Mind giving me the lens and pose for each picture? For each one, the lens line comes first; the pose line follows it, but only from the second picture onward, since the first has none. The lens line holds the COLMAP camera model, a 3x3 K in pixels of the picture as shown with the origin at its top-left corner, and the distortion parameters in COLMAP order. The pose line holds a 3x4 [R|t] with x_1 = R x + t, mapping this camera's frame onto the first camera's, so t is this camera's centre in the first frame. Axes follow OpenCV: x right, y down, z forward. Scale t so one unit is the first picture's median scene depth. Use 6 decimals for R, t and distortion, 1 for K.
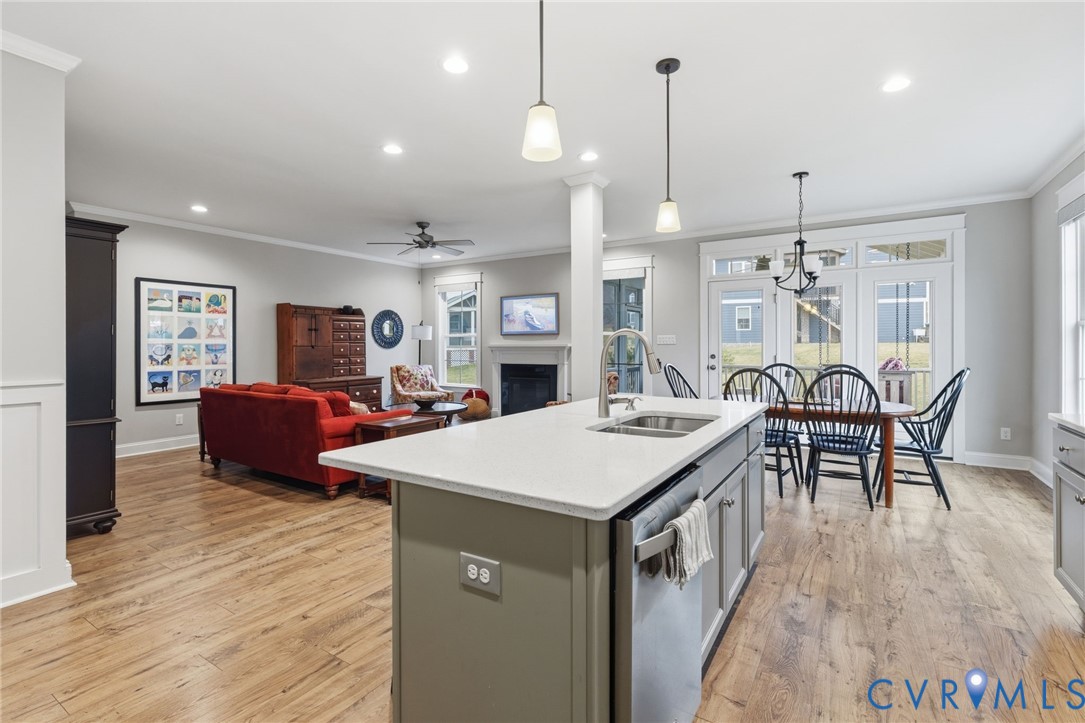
lens RADIAL K [[506.8, 0, 536.8], [0, 506.8, 347.0], [0, 0, 1]] dist [-0.001205, 0.000070]
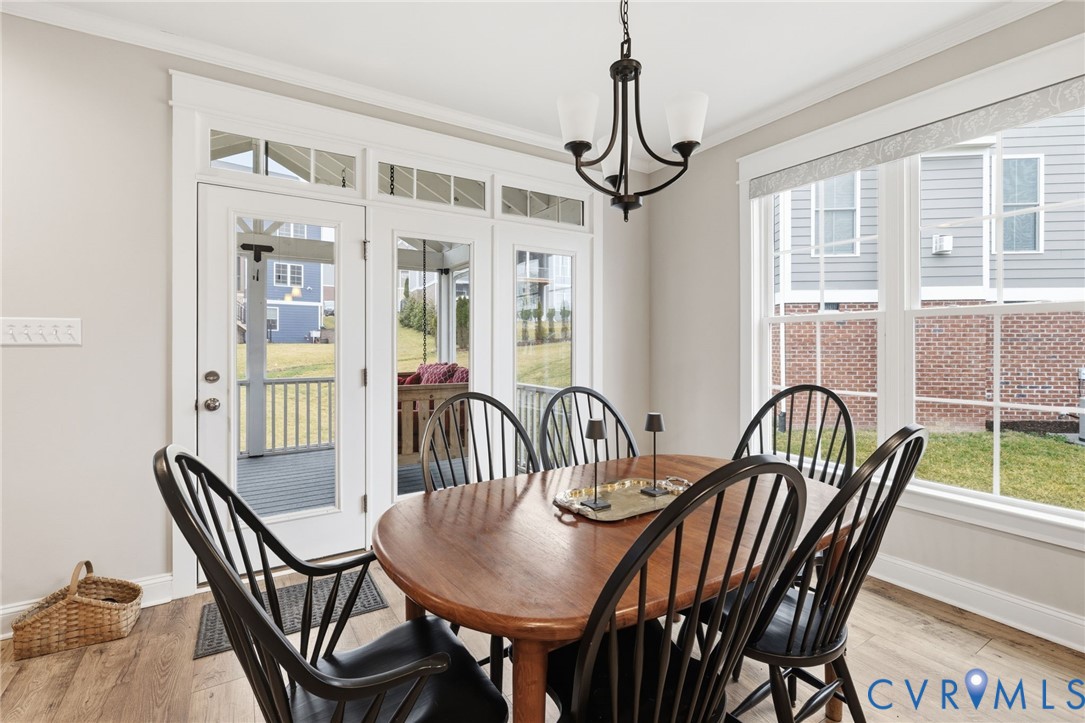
lens RADIAL K [[484.5, 0, 537.4], [0, 484.5, 345.5], [0, 0, 1]] dist [0.001409, 0.000425]
pose [[0.431568, -0.000540, 0.902080, 0.103542], [0.004383, 0.999989, -0.001499, -0.002826], [-0.902070, 0.004601, 0.431566, 0.528992]]
